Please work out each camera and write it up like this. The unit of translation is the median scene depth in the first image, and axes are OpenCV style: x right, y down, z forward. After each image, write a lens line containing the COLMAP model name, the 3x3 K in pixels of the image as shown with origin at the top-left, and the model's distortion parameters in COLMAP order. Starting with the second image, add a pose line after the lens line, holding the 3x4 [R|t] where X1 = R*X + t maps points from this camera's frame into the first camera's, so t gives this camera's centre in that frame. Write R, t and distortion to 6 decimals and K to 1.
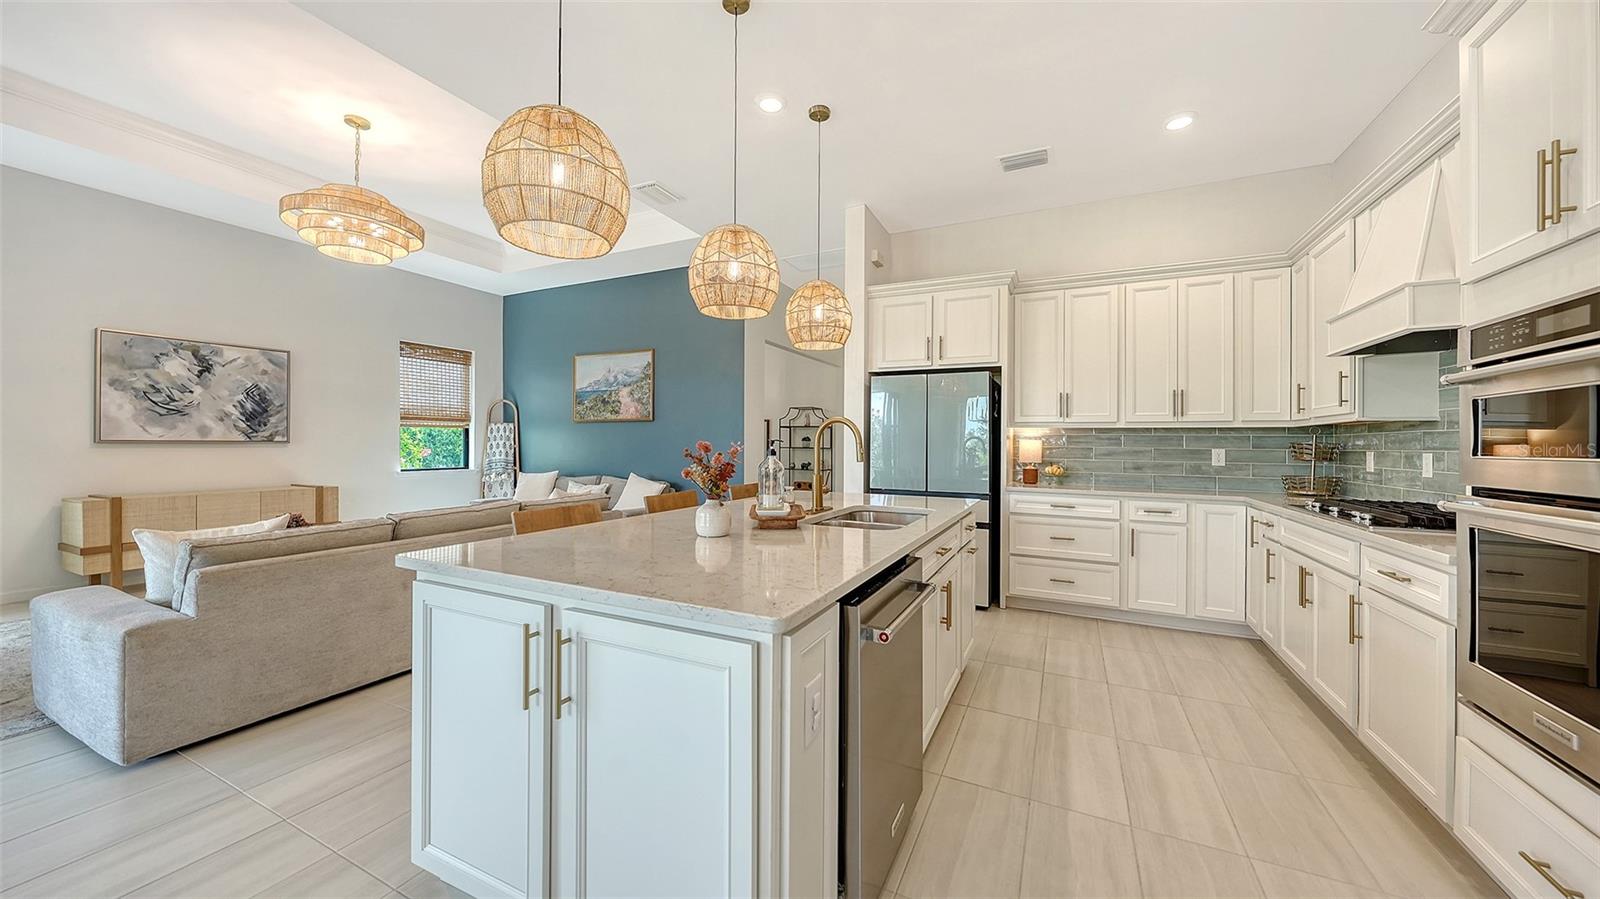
lens RADIAL K [[555.8, 0, 782.6], [0, 555.8, 432.4], [0, 0, 1]] dist [-0.009948, -0.000798]
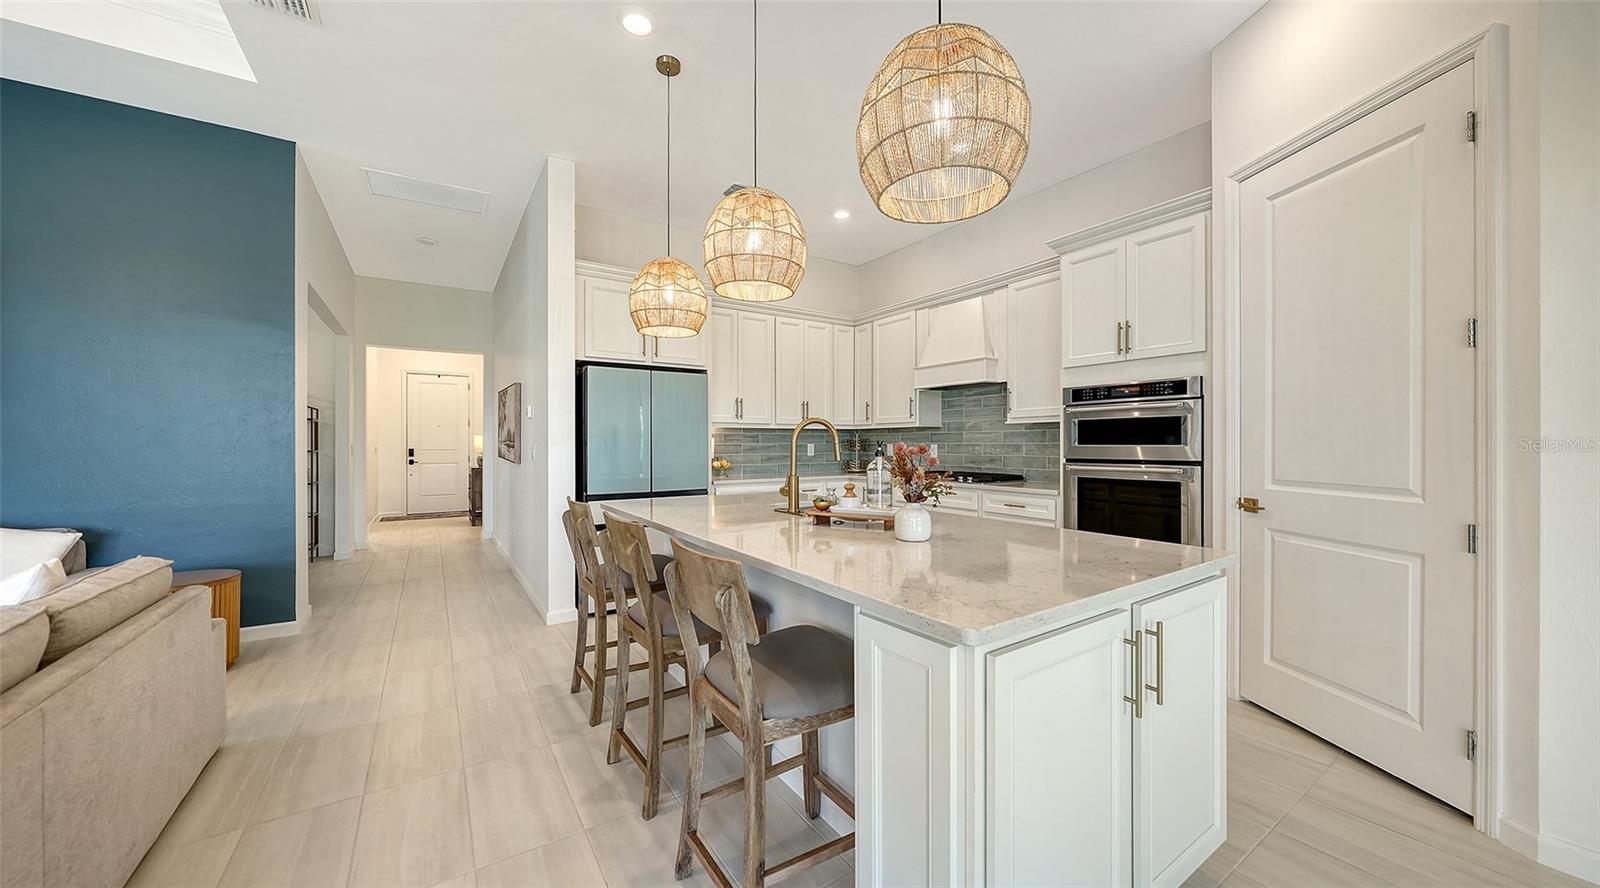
lens RADIAL K [[555.8, 0, 799.5], [0, 555.8, 444.3], [0, 0, 1]] dist [-0.009948, -0.000798]
pose [[0.484663, -0.015149, 0.874570, -0.488322], [-0.007837, 0.999735, 0.021660, -0.000222], [-0.874666, -0.017352, 0.484415, 0.324401]]
